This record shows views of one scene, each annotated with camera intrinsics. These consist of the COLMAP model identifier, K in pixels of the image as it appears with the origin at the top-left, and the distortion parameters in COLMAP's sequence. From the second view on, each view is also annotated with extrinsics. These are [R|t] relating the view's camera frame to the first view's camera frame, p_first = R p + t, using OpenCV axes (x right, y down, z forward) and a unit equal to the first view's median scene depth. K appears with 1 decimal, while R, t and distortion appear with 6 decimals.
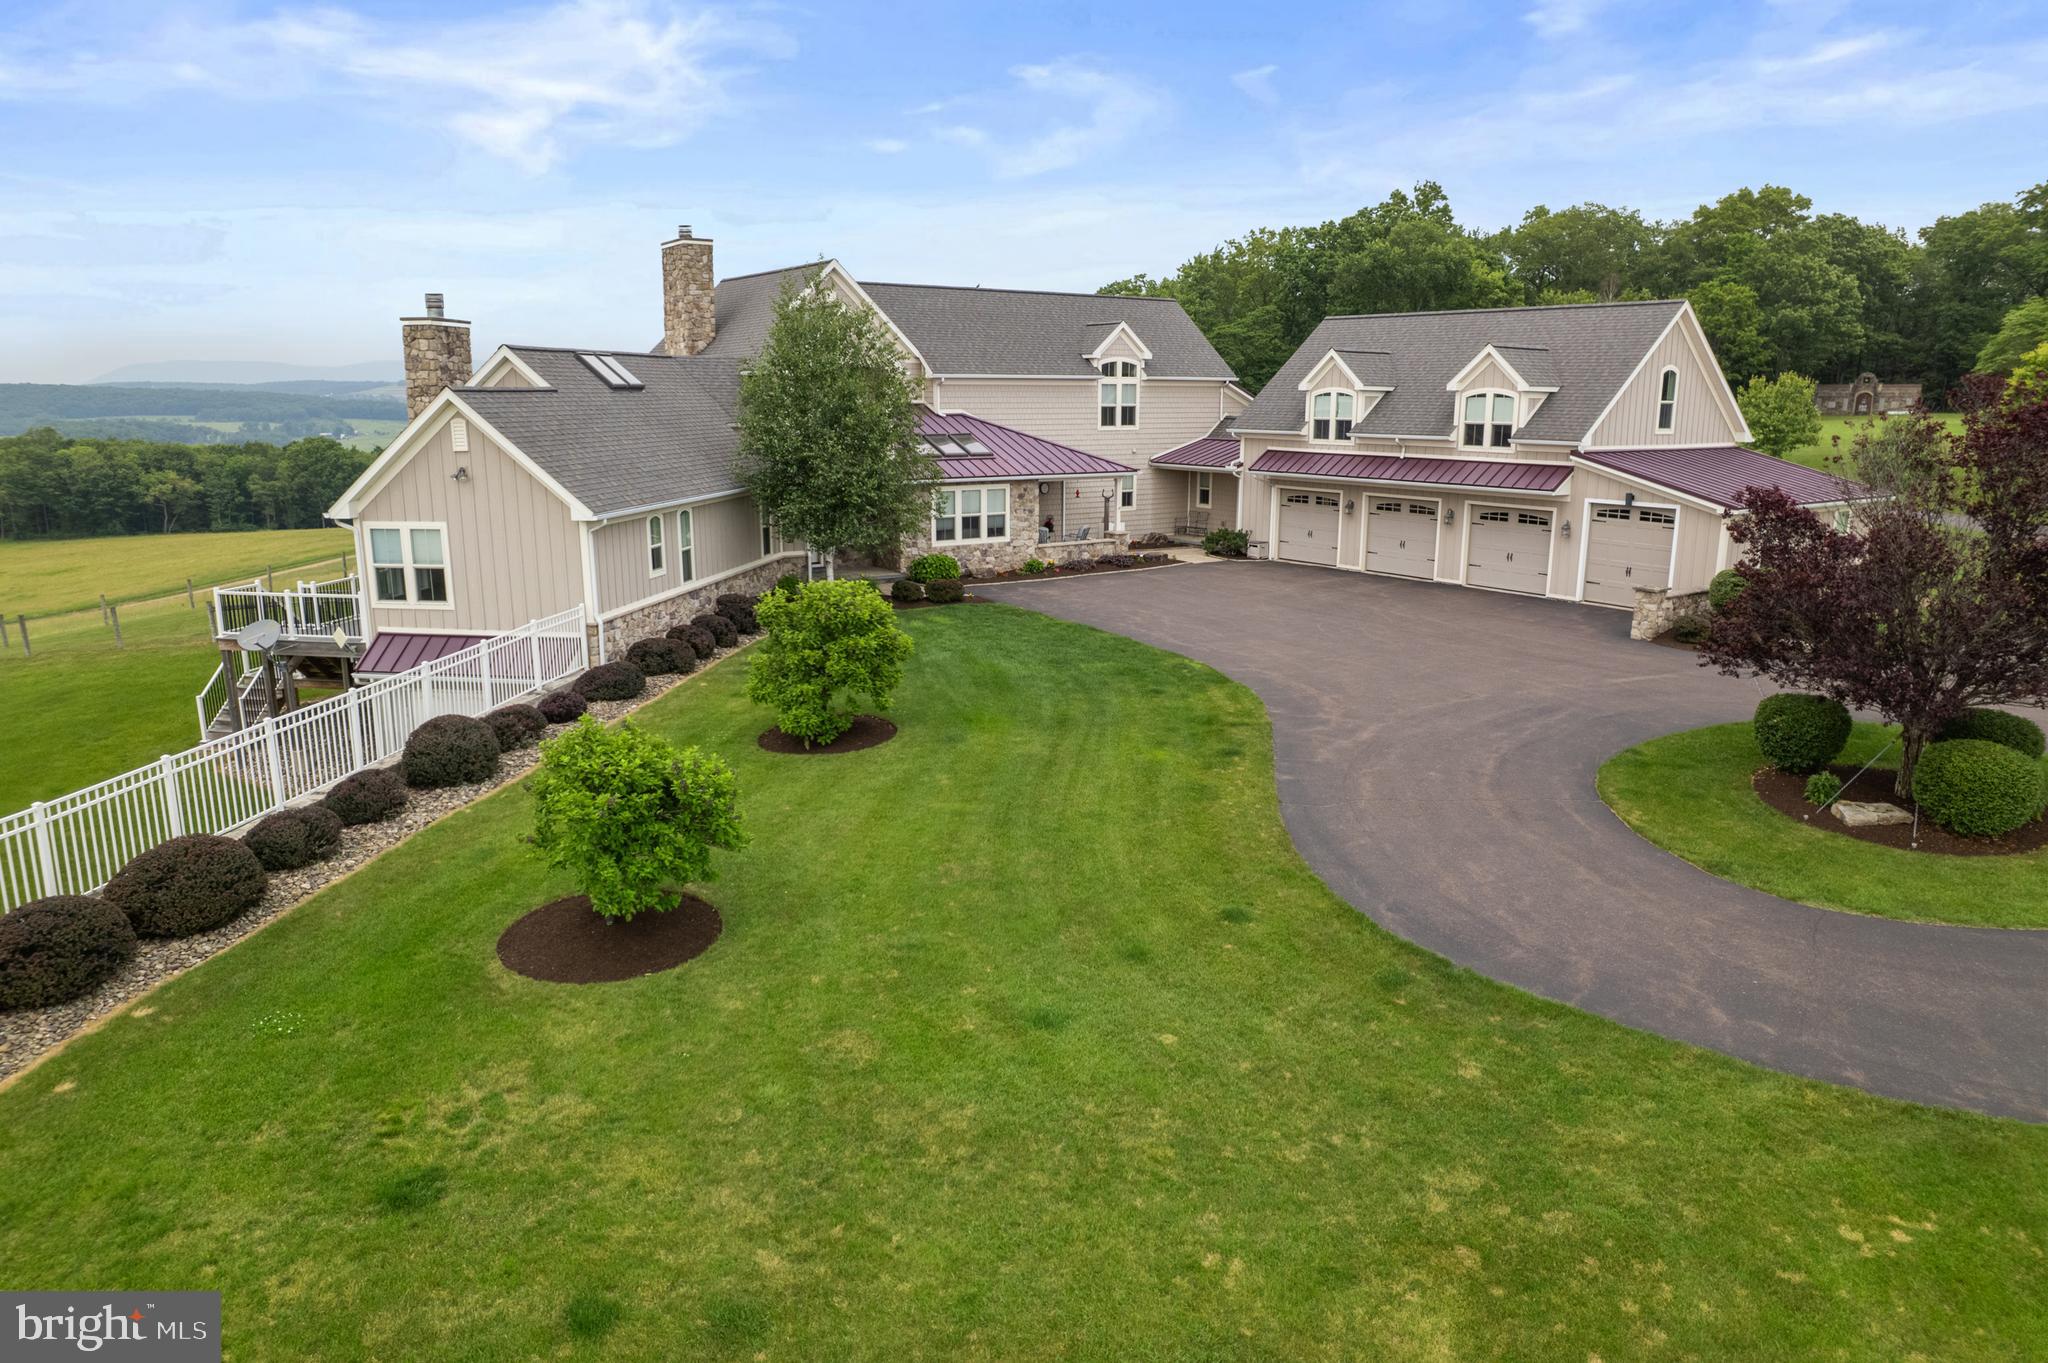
lens RADIAL K [[1315.1, 0, 1024.0], [0, 1315.1, 681.5], [0, 0, 1]] dist [-0.076396, 0.071968]
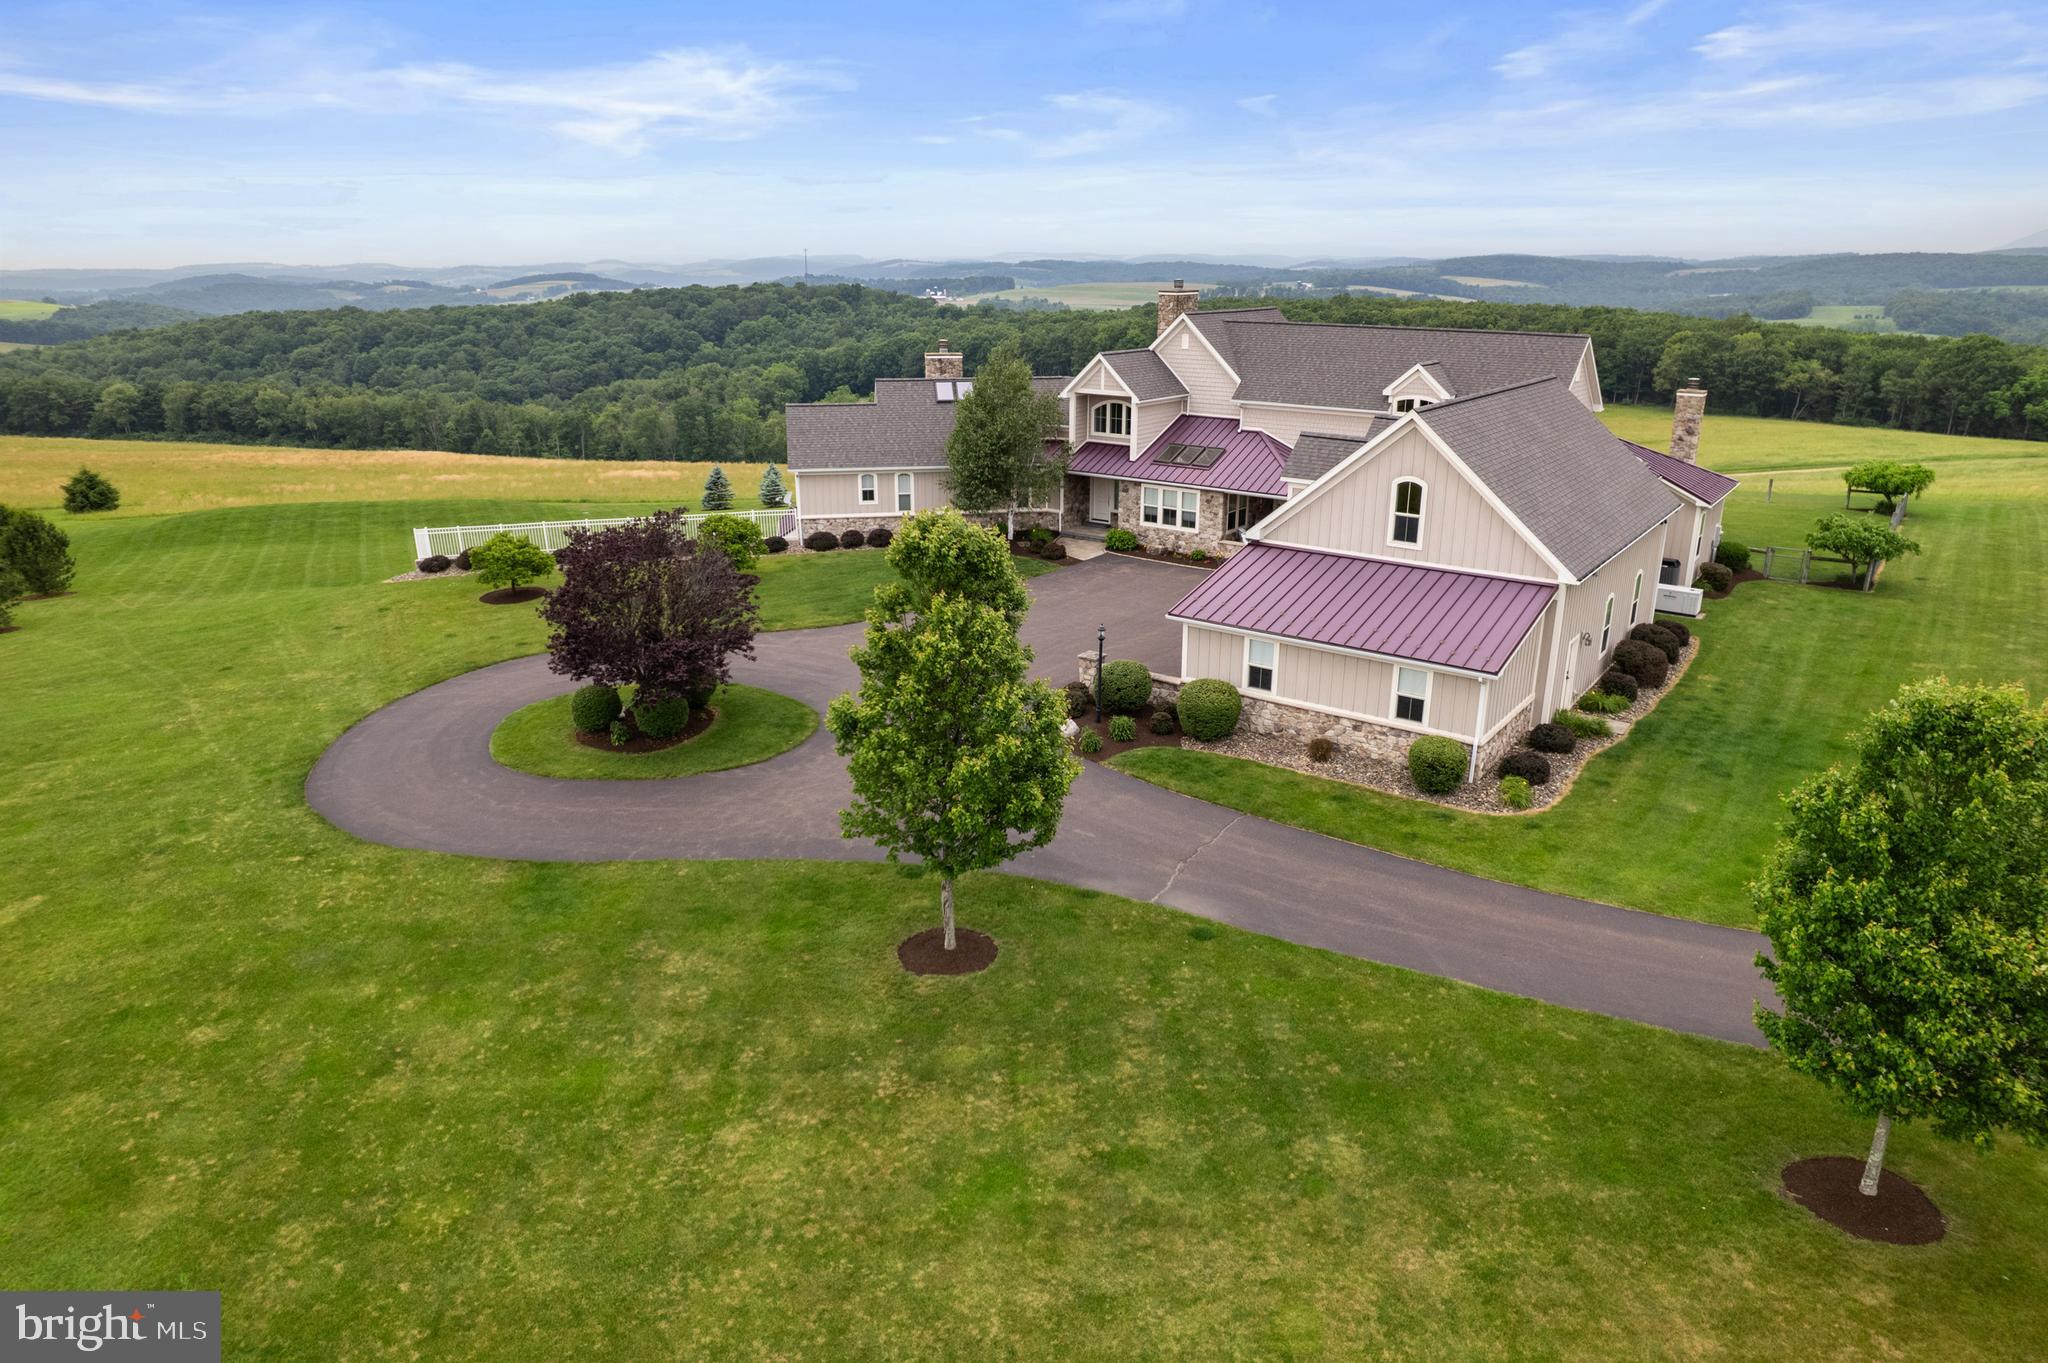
lens RADIAL K [[1315.1, 0, 1024.0], [0, 1315.1, 681.5], [0, 0, 1]] dist [-0.076396, 0.071968]
pose [[0.318471, 0.294071, -0.901165, 1.145851], [-0.204581, 0.949582, 0.237571, -0.238045], [0.925593, 0.108702, 0.362576, 0.364403]]
